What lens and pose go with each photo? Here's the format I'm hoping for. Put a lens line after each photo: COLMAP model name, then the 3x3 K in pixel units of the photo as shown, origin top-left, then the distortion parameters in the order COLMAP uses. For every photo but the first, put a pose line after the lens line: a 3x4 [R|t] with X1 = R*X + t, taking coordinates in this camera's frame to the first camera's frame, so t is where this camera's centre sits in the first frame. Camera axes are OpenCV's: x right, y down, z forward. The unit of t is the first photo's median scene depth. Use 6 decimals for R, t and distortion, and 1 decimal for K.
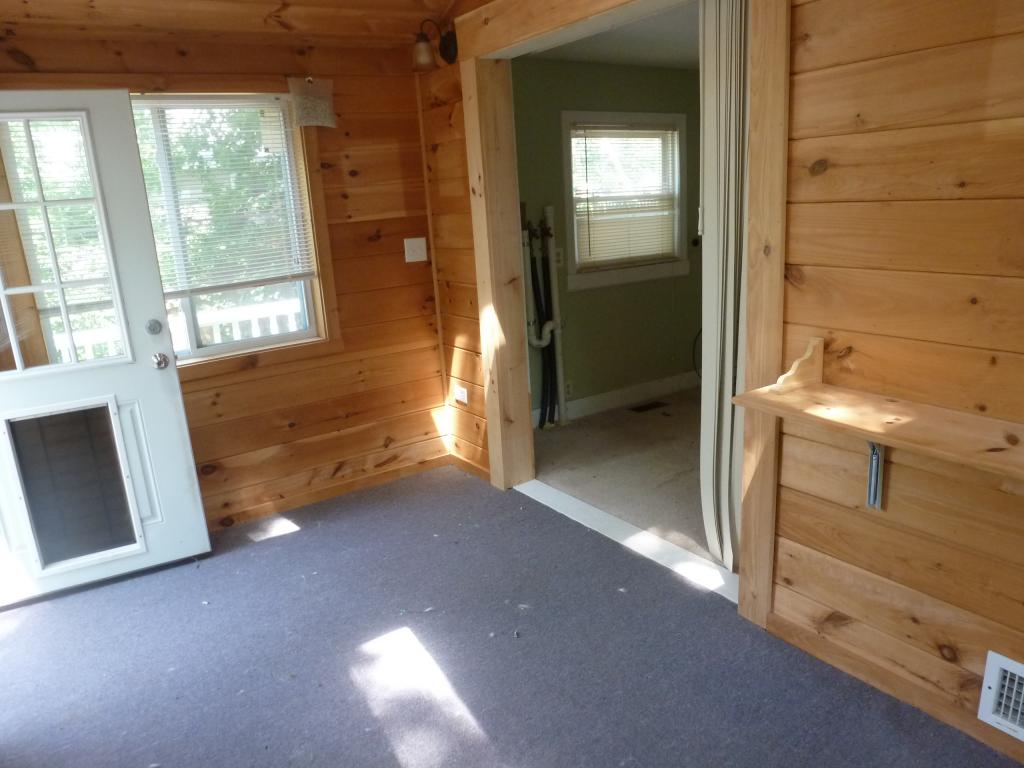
lens RADIAL K [[734.5, 0, 516.3], [0, 734.5, 386.8], [0, 0, 1]] dist [-0.069451, 0.035068]
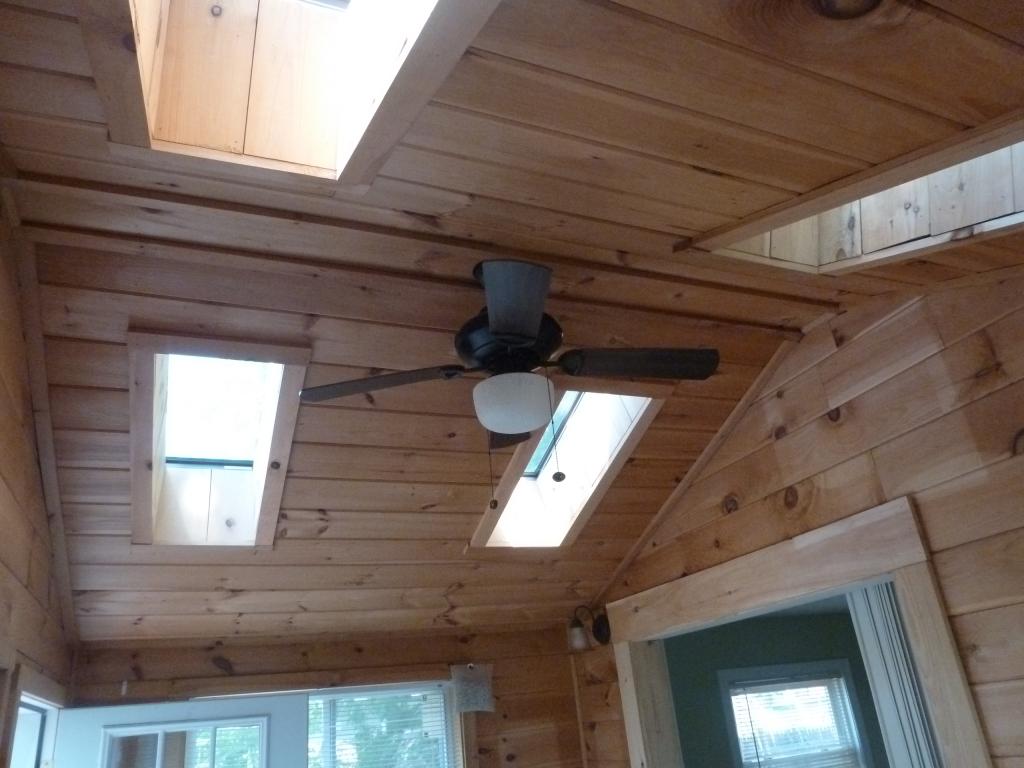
lens RADIAL K [[734.5, 0, 516.3], [0, 734.5, 386.8], [0, 0, 1]] dist [-0.069451, 0.035068]
pose [[0.981493, -0.109067, -0.157403, -0.010141], [-0.011002, 0.788483, -0.614958, -0.094505], [0.191181, 0.605309, 0.772690, -0.050632]]
